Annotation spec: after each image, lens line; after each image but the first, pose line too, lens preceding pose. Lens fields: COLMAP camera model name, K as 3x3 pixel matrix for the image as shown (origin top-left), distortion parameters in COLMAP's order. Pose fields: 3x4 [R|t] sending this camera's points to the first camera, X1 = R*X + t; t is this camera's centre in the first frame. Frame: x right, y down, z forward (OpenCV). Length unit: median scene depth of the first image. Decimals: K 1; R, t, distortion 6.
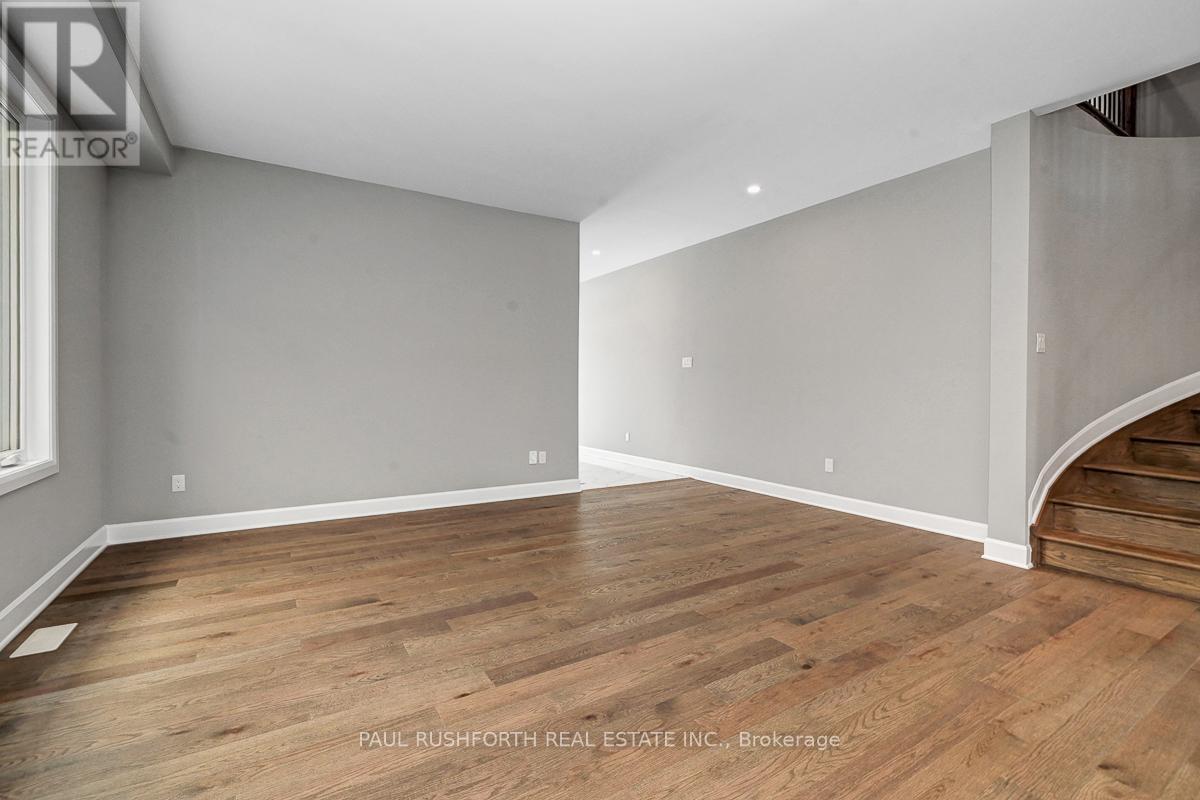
lens RADIAL K [[522.1, 0, 598.4], [0, 522.1, 393.5], [0, 0, 1]] dist [-0.001014, -0.000108]
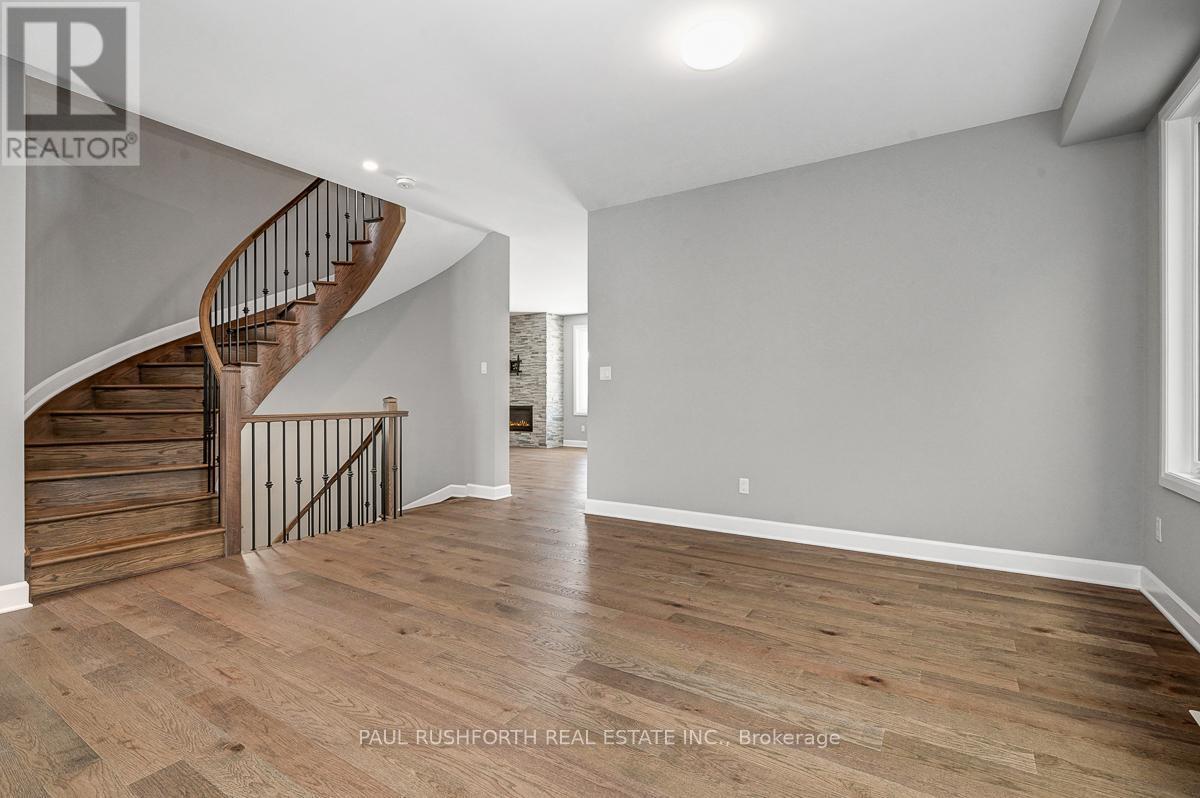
lens RADIAL K [[570.7, 0, 579.4], [0, 570.7, 395.5], [0, 0, 1]] dist [0.000787, 0.000414]
pose [[-0.414992, -0.004609, 0.909813, -0.486981], [0.006463, 0.999947, 0.008014, -0.009345], [-0.909802, 0.009206, -0.414940, 0.721800]]
